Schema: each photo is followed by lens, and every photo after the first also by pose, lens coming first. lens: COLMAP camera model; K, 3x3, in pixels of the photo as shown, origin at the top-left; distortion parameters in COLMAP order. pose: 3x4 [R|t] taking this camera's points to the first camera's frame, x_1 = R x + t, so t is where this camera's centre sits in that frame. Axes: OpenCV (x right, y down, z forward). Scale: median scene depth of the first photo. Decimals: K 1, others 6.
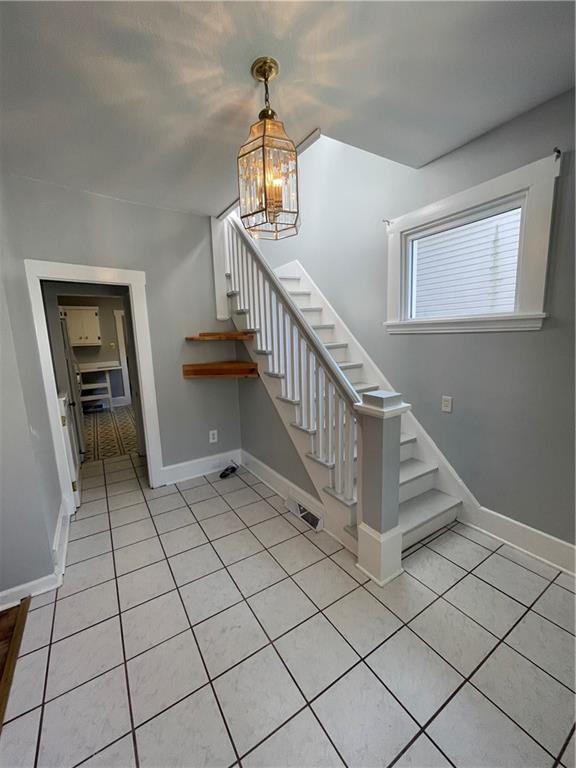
lens RADIAL K [[309.8, 0, 282.7], [0, 309.8, 383.1], [0, 0, 1]] dist [-0.003155, 0.001219]
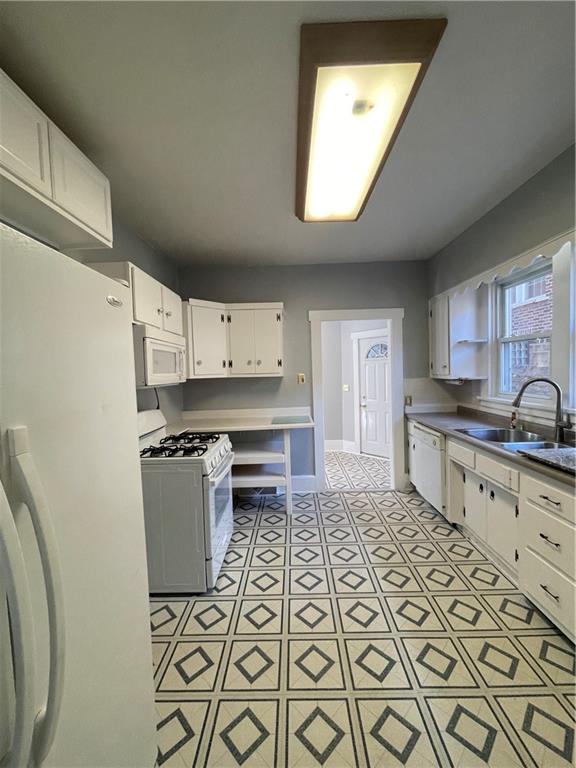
lens RADIAL K [[309.8, 0, 287.4], [0, 309.8, 383.6], [0, 0, 1]] dist [-0.003155, 0.001219]
pose [[0.842618, 0.032845, -0.537509, -0.308096], [-0.082186, 0.994289, -0.068081, -0.078276], [0.532204, 0.101542, 0.840505, 0.584620]]
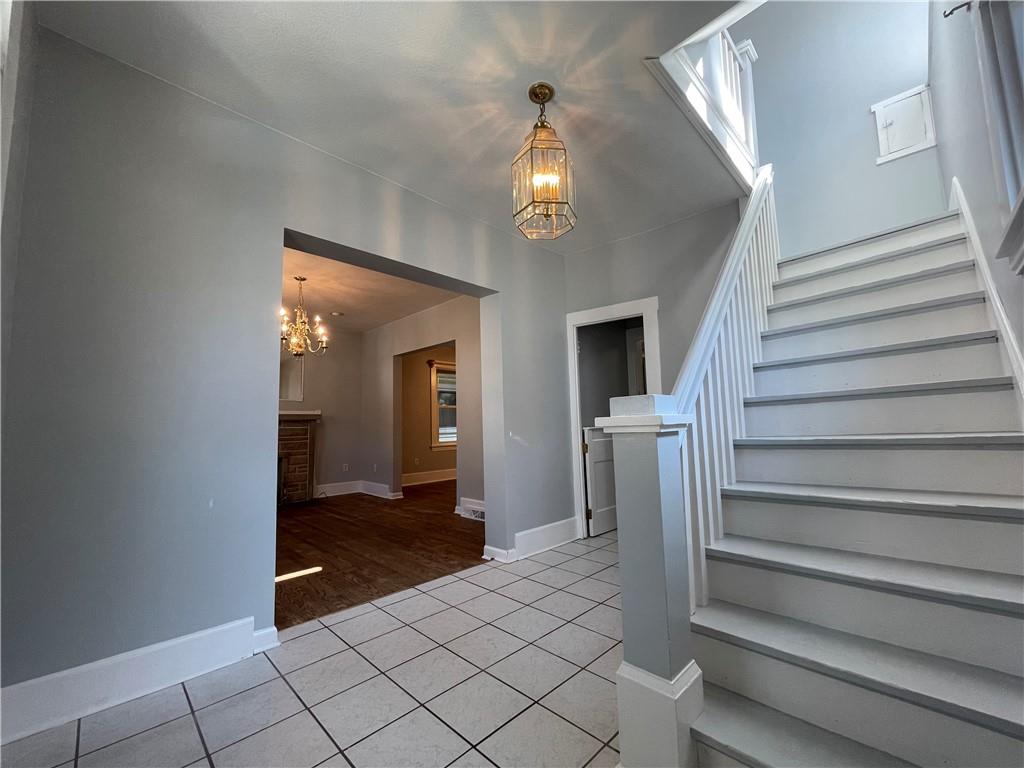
lens RADIAL K [[413.1, 0, 513.5], [0, 413.1, 386.8], [0, 0, 1]] dist [-0.003155, 0.001219]
pose [[0.229874, -0.063928, -0.971119, 0.649688], [-0.133719, 0.986302, -0.096581, 0.079046], [0.963990, 0.152058, 0.218177, 0.387938]]
